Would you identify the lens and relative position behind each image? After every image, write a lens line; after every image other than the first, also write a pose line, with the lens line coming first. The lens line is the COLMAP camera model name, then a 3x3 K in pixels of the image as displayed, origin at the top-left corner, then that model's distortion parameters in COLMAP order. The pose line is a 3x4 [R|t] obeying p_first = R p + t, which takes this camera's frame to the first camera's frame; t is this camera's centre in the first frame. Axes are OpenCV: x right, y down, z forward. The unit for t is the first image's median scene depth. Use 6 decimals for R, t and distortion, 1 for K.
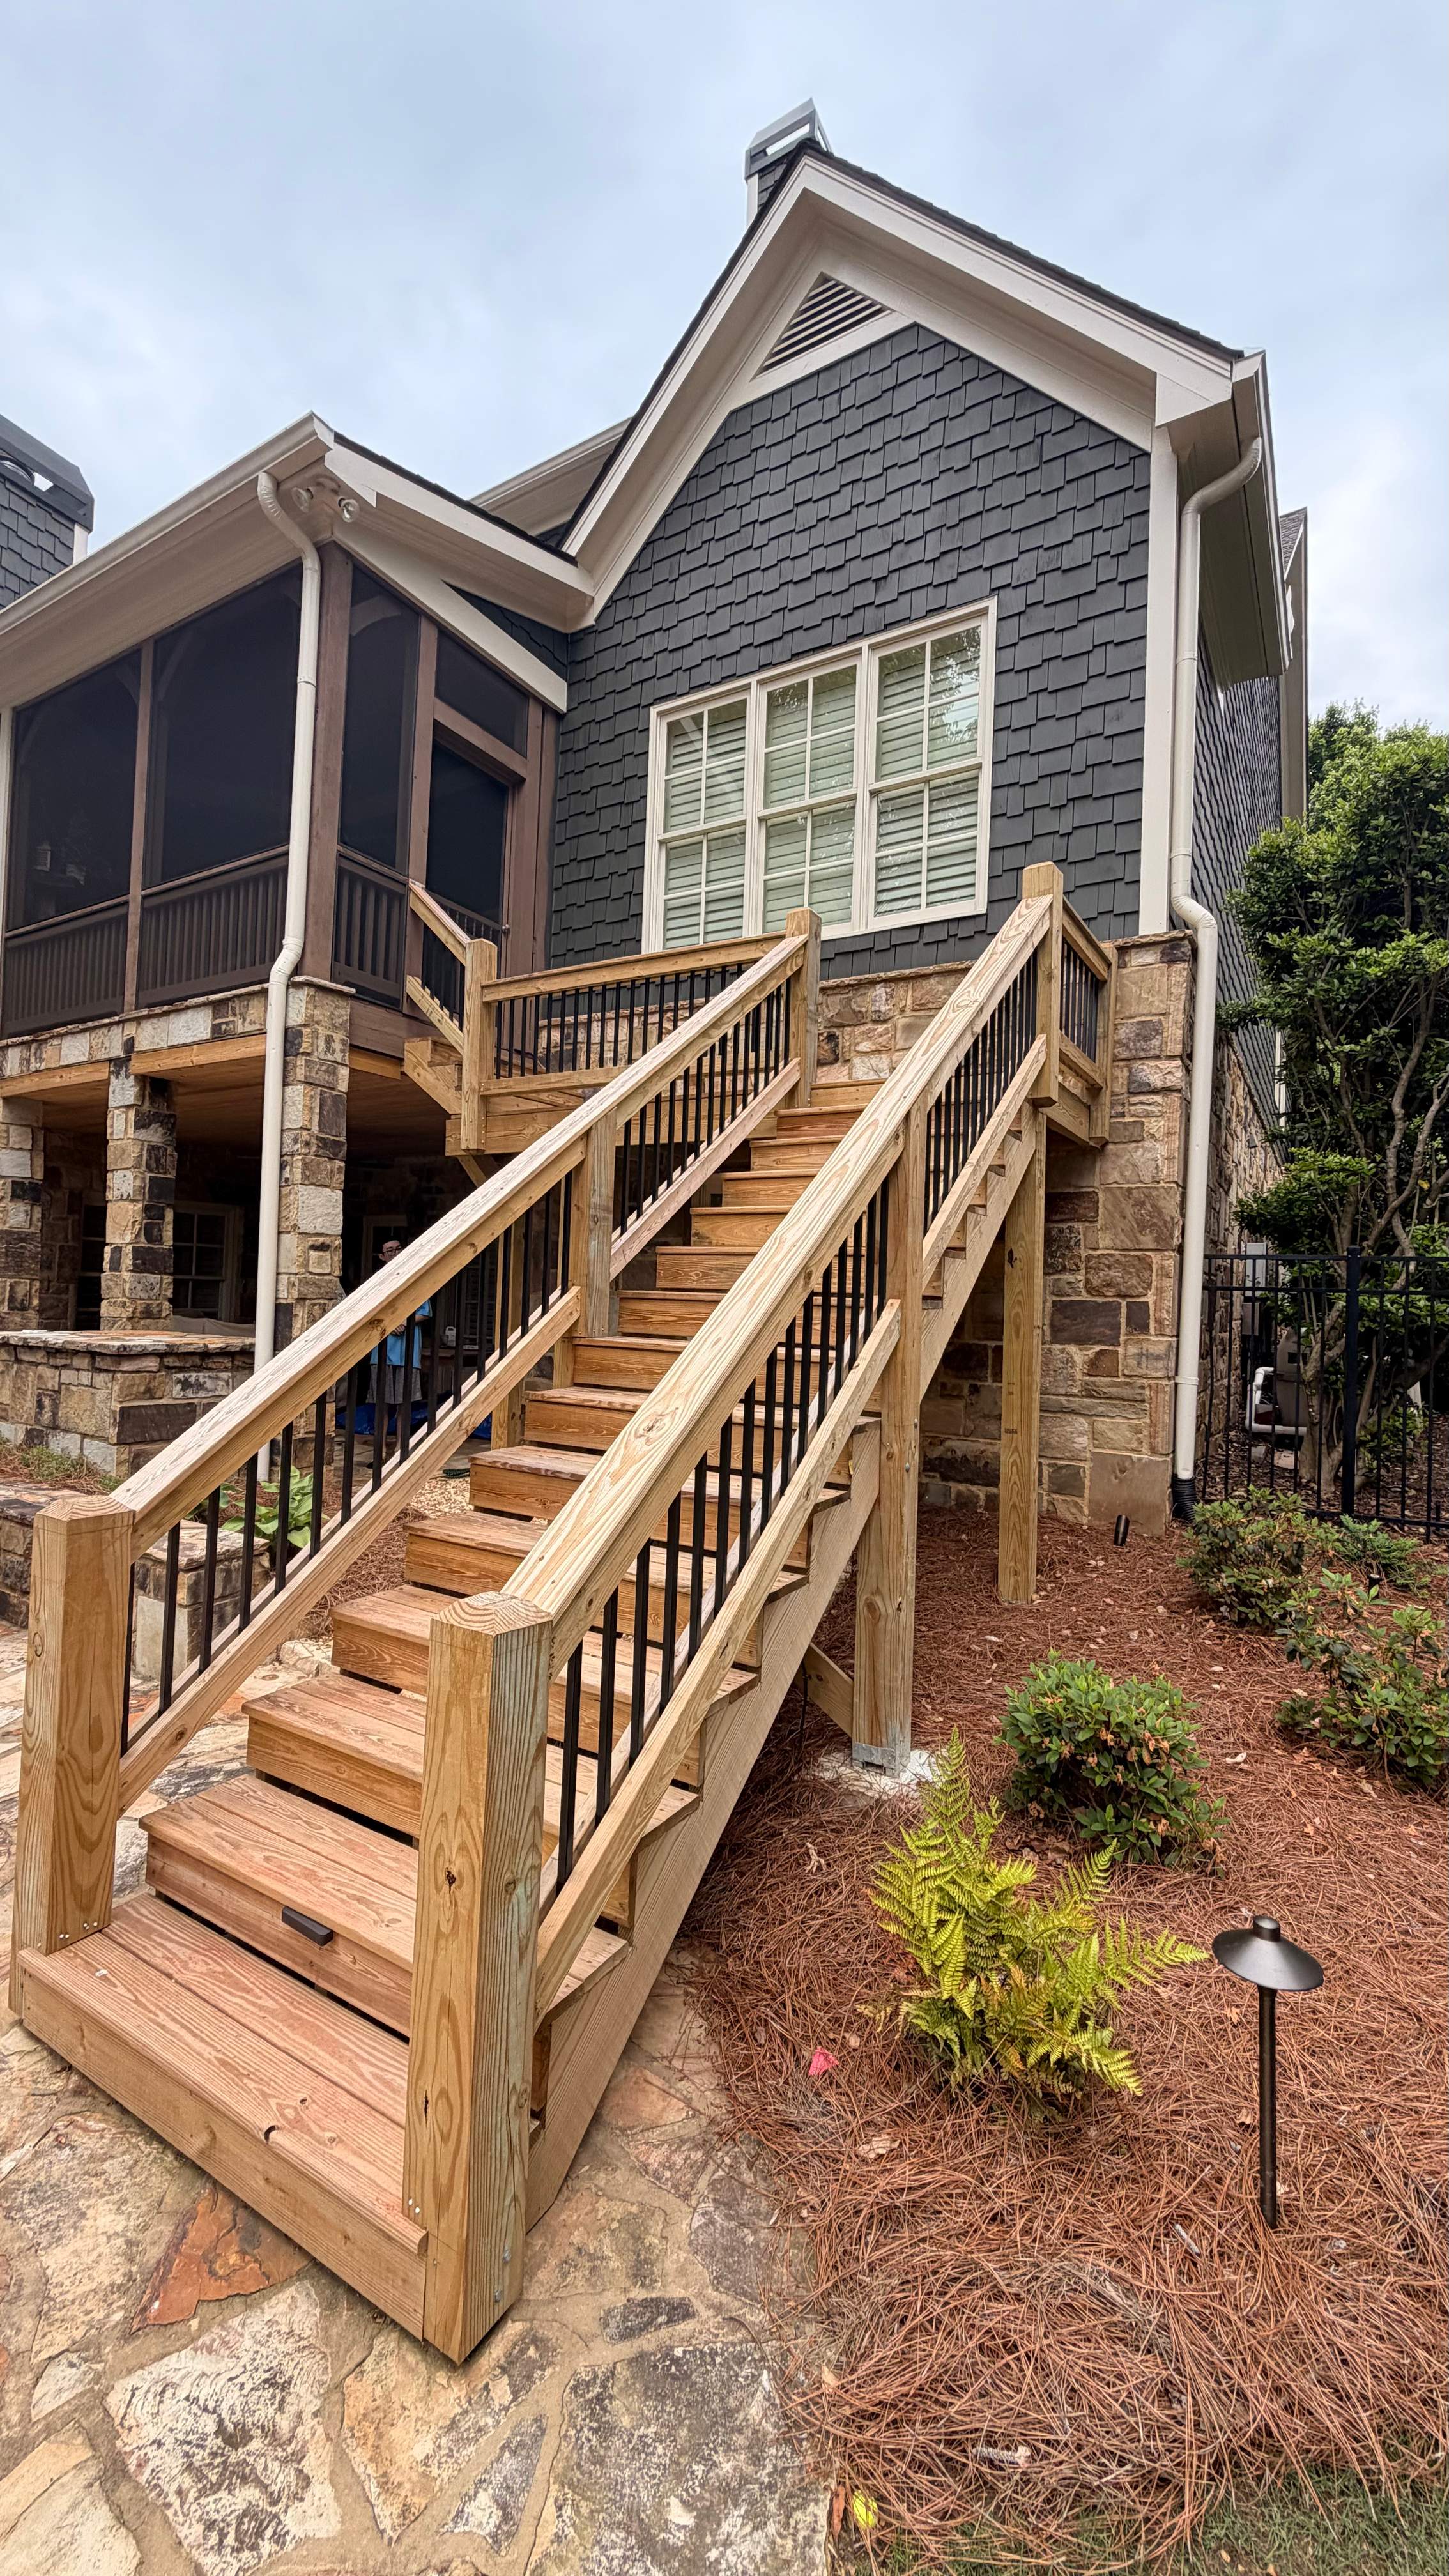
lens RADIAL K [[1024.1, 0, 727.6], [0, 1024.1, 1276.8], [0, 0, 1]] dist [0.001181, 0.000337]
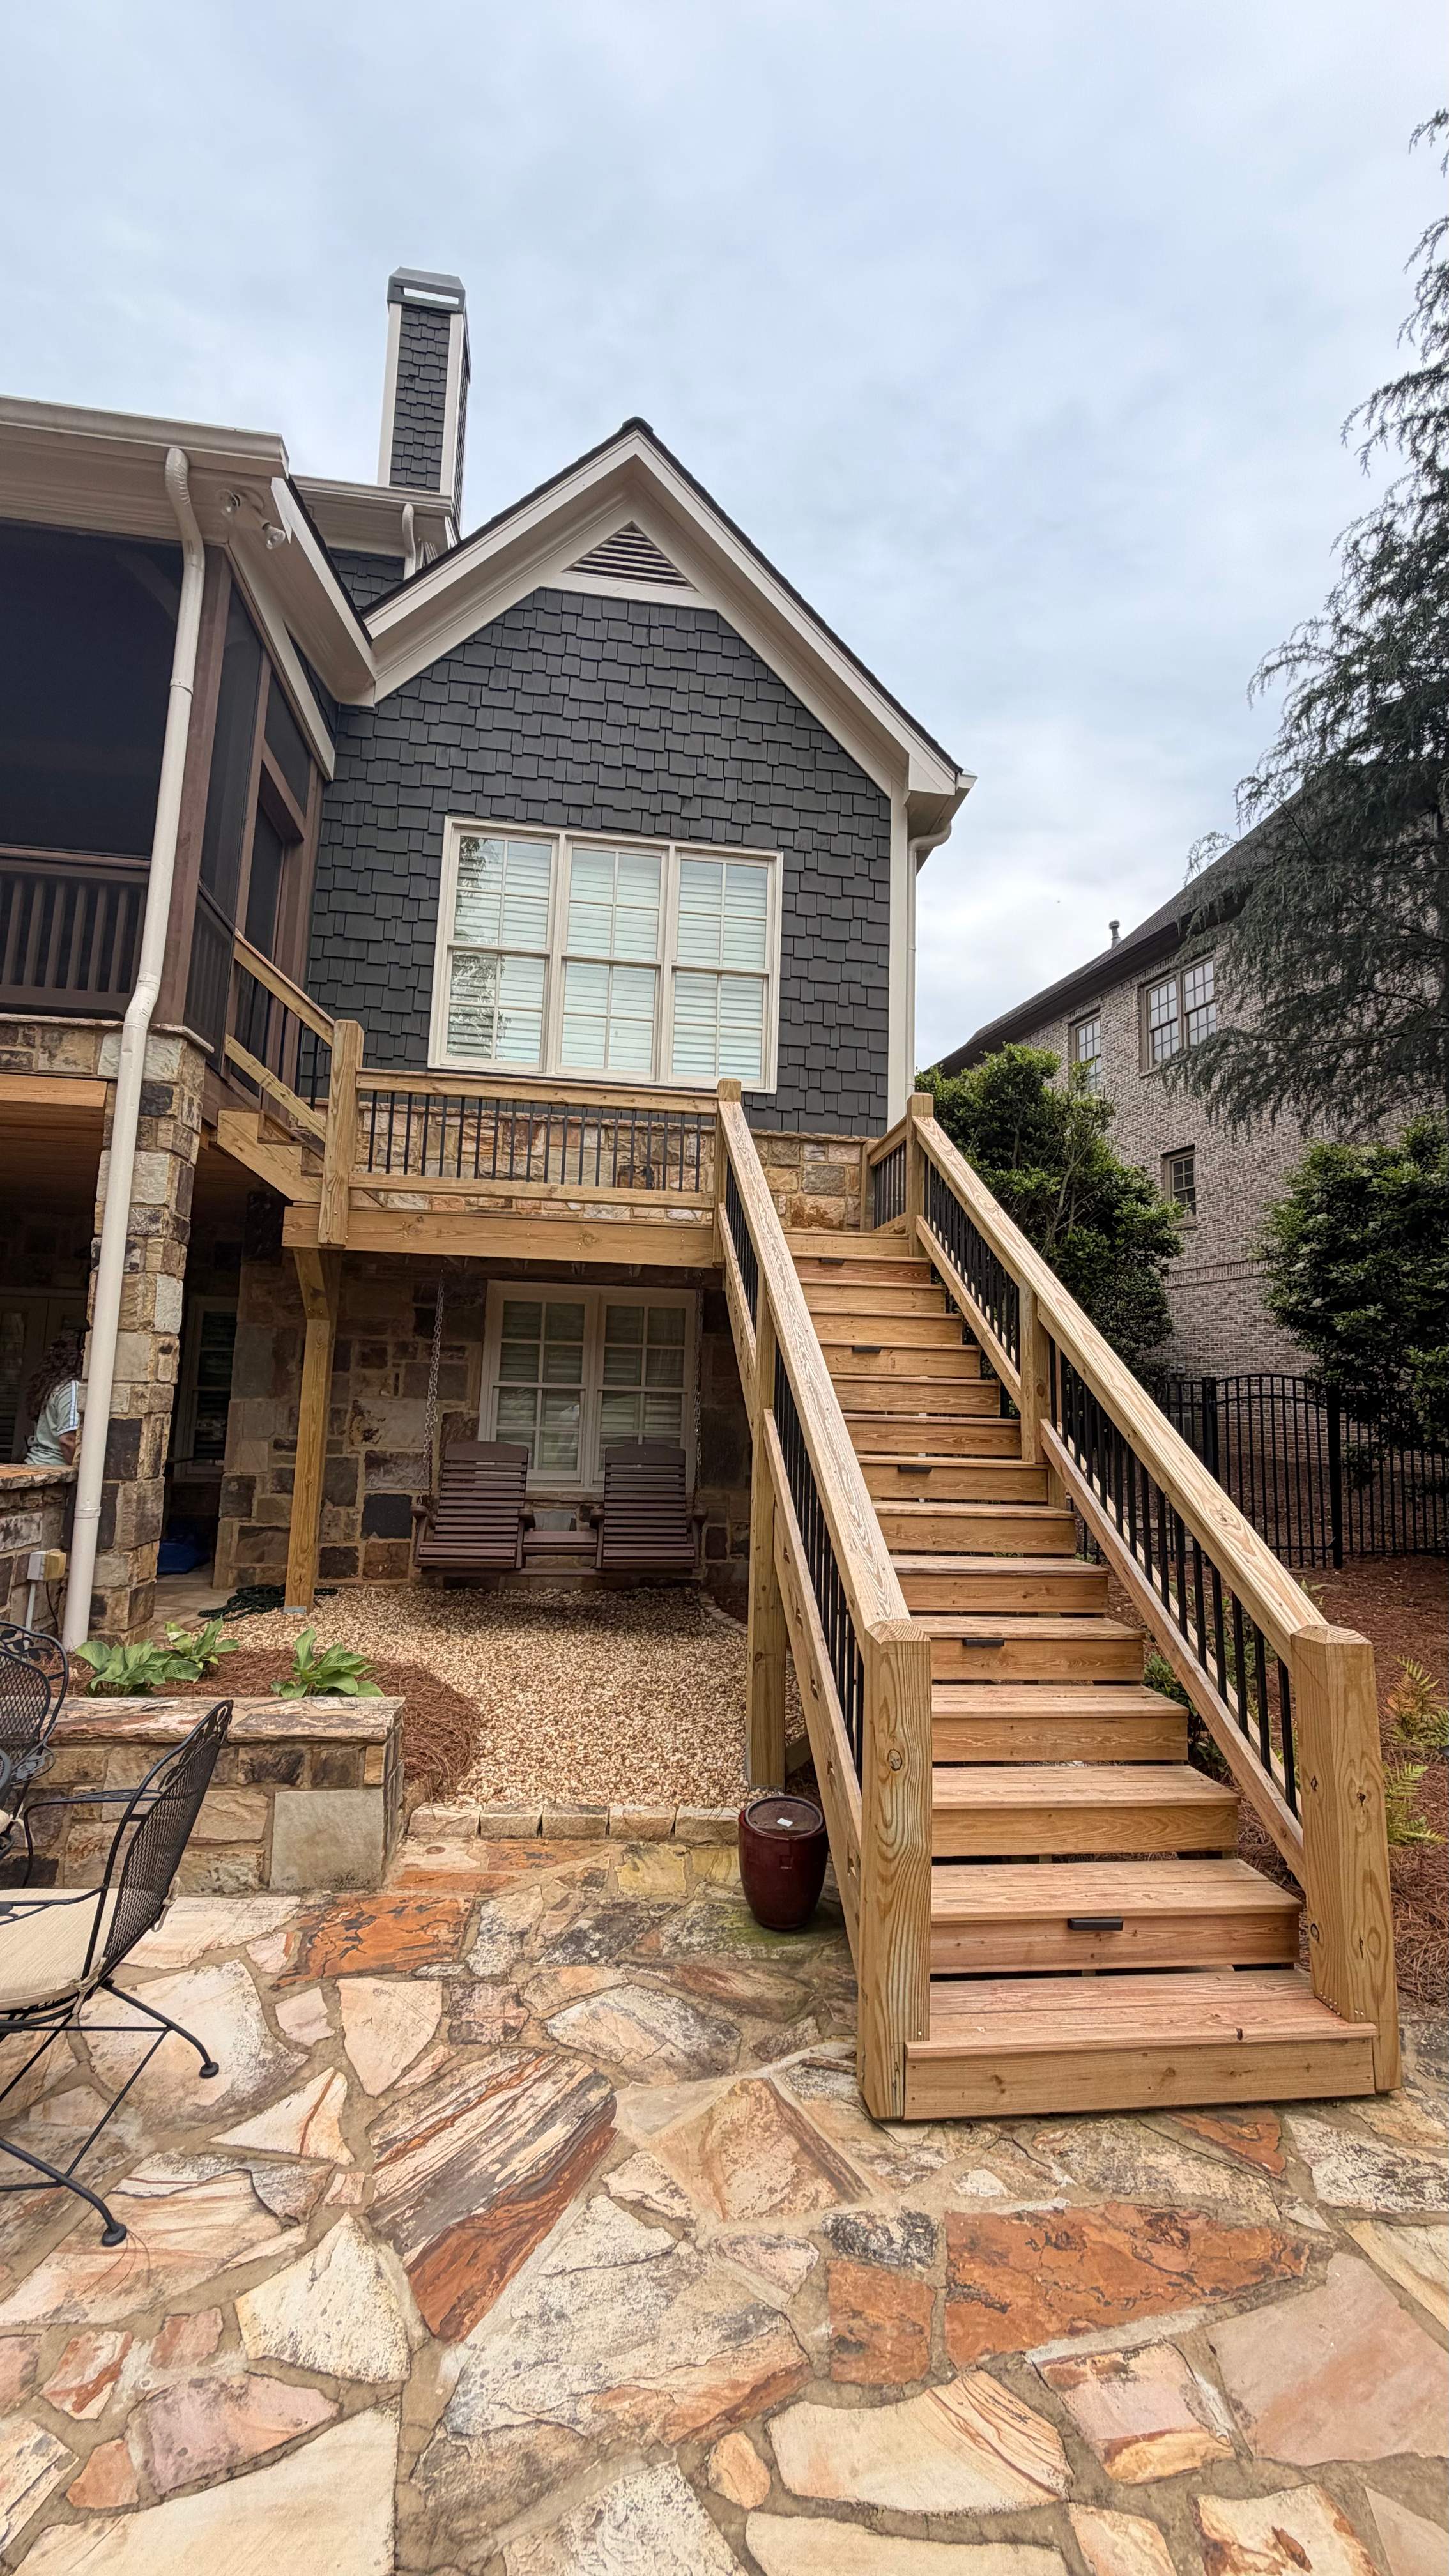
lens RADIAL K [[1024.1, 0, 727.6], [0, 1024.1, 1276.8], [0, 0, 1]] dist [0.001181, 0.000337]
pose [[0.781508, 0.068205, 0.620156, -0.547651], [-0.018896, 0.996138, -0.085744, -0.024137], [-0.623609, 0.055291, 0.779778, 0.074033]]
